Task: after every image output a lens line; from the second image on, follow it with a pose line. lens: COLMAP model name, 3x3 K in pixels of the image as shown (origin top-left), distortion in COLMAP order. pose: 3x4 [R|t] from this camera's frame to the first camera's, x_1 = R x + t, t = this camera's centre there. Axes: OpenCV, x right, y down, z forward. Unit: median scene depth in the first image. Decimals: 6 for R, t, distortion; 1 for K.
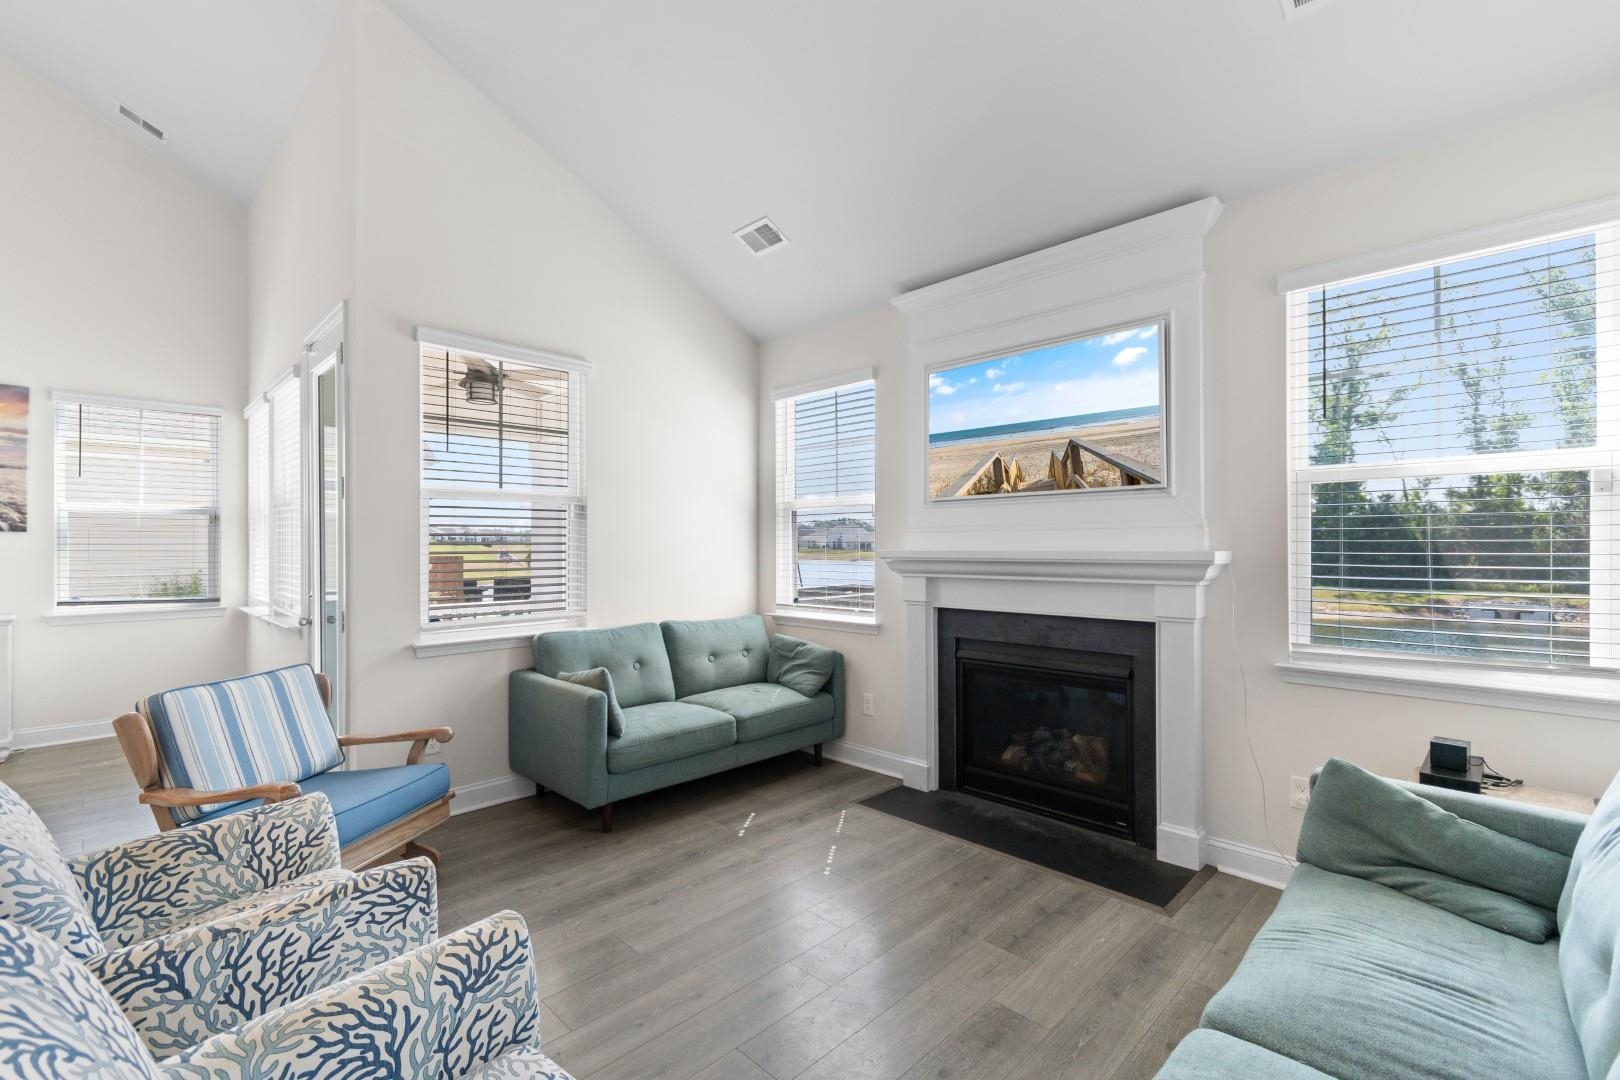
lens RADIAL K [[715.3, 0, 813.9], [0, 715.3, 543.0], [0, 0, 1]] dist [0.003401, 0.000628]
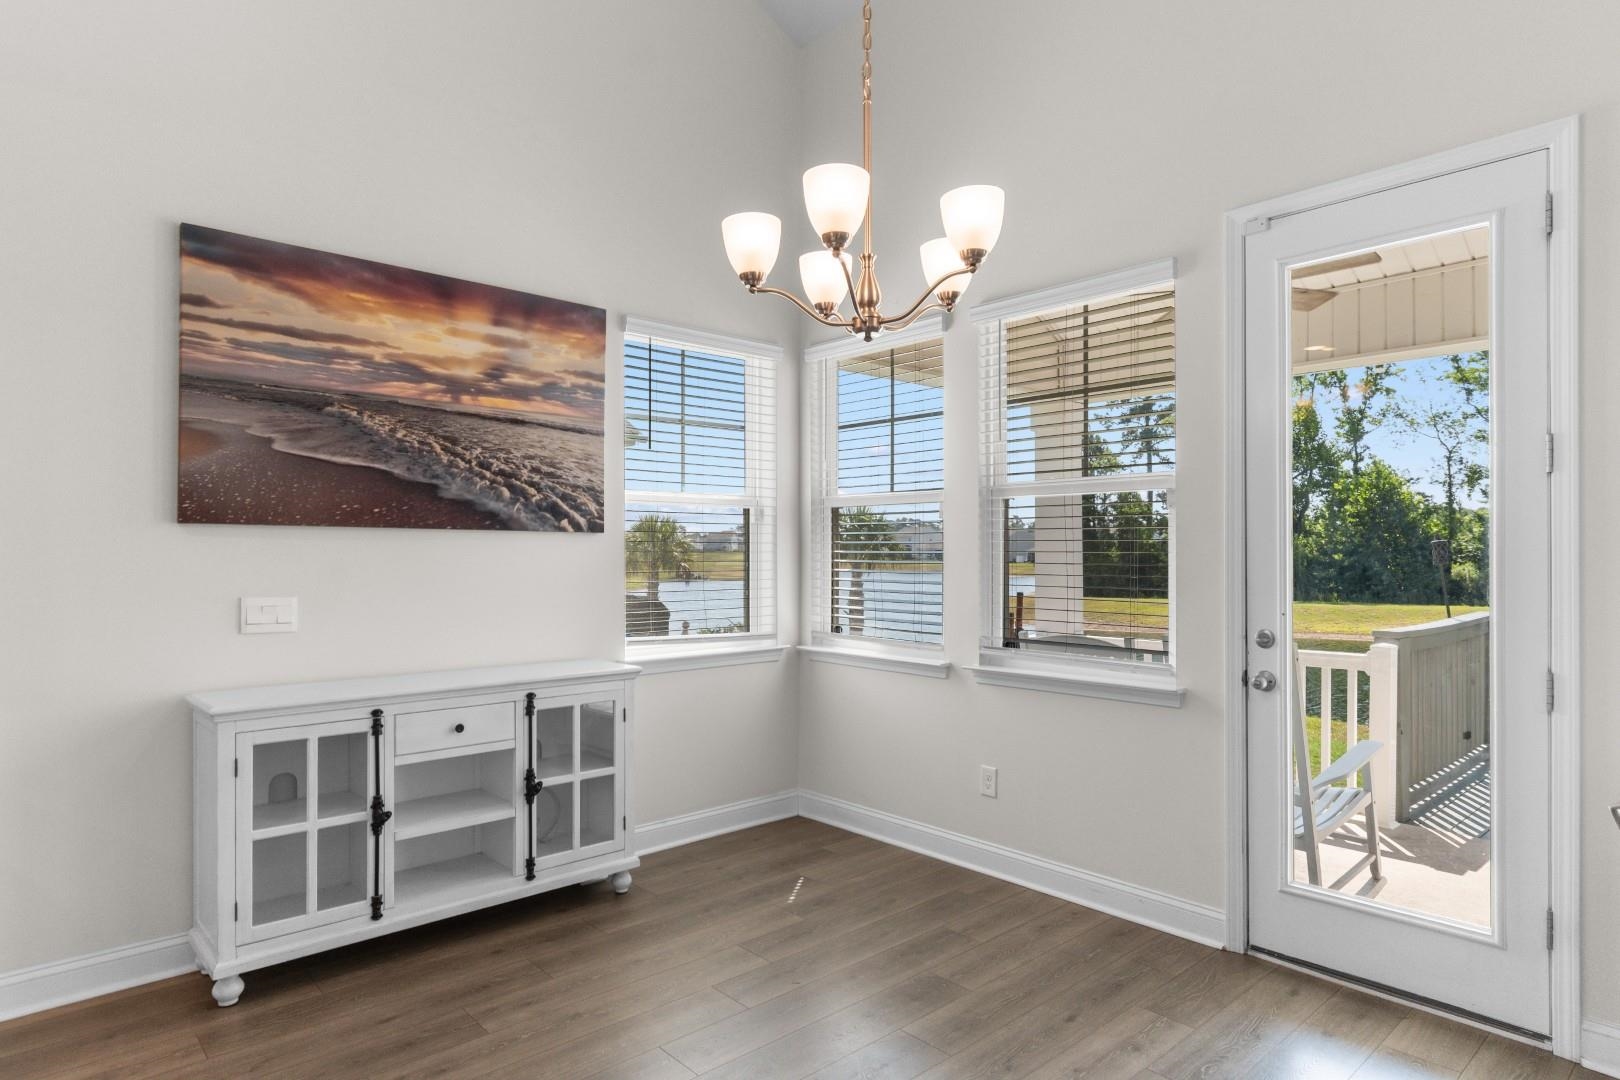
lens RADIAL K [[919.6, 0, 812.0], [0, 919.6, 558.5], [0, 0, 1]] dist [0.002038, 0.001678]
pose [[0.998710, 0.002039, -0.050736, -1.008198], [-0.001603, 0.999961, 0.008635, 0.000702], [0.050751, -0.008542, 0.998675, 0.208732]]
